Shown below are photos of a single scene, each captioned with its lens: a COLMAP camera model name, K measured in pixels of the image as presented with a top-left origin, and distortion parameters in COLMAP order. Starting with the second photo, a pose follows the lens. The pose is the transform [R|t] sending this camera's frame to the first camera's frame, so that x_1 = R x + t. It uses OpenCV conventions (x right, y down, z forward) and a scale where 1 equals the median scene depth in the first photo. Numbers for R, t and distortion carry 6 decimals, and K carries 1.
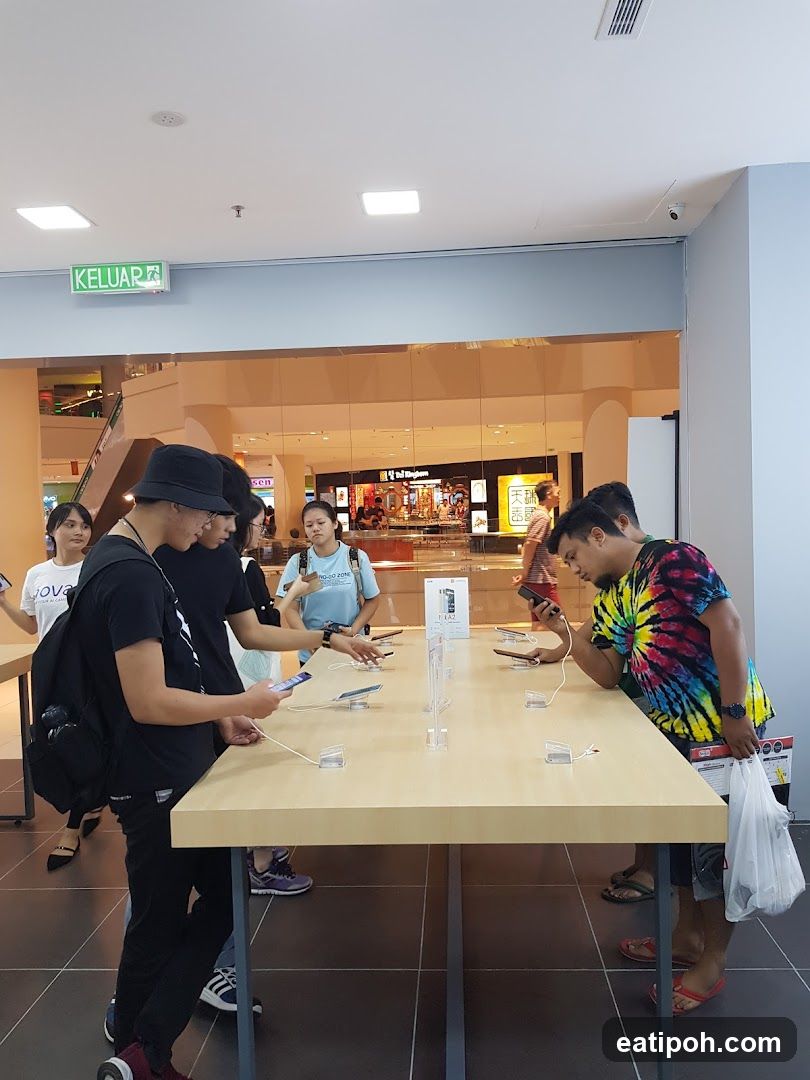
lens RADIAL K [[823.5, 0, 405.0], [0, 823.5, 540.0], [0, 0, 1]] dist [0.090196, -0.145145]
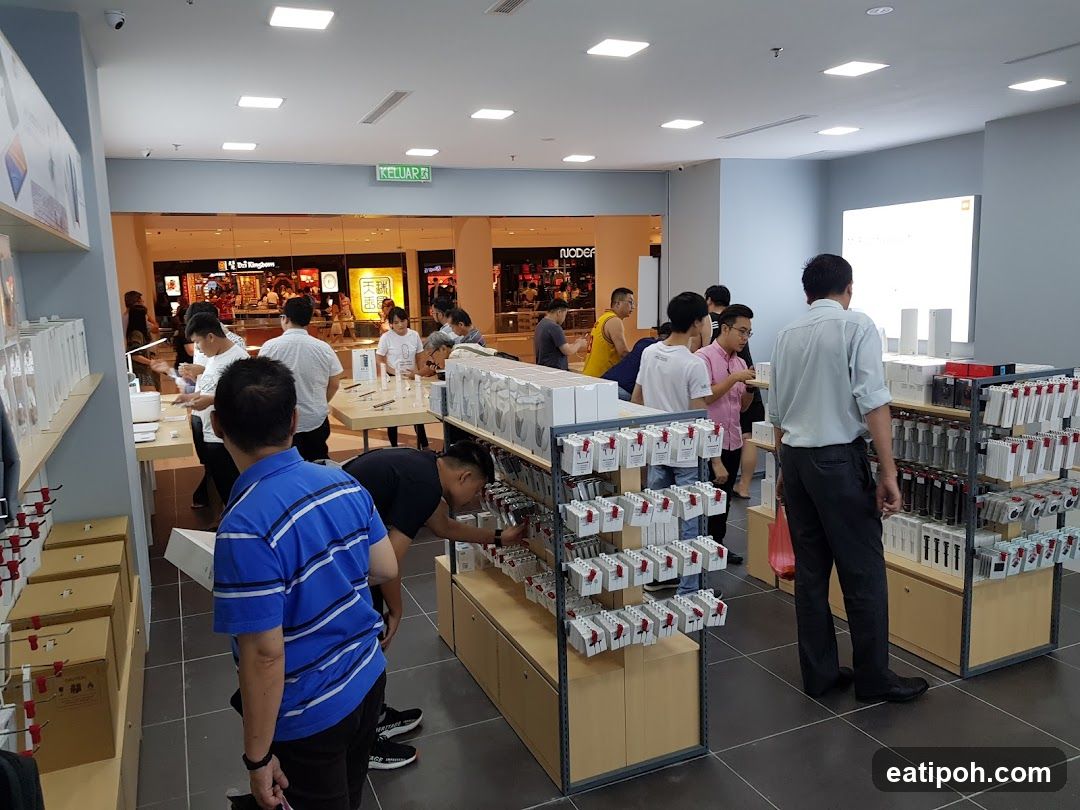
lens RADIAL K [[823.5, 0, 540.0], [0, 823.5, 405.0], [0, 0, 1]] dist [0.090196, -0.145145]
pose [[0.892557, -0.063891, 0.446385, -0.167291], [0.021745, 0.994858, 0.098913, 0.001450], [-0.450410, -0.078579, 0.889357, -0.136241]]
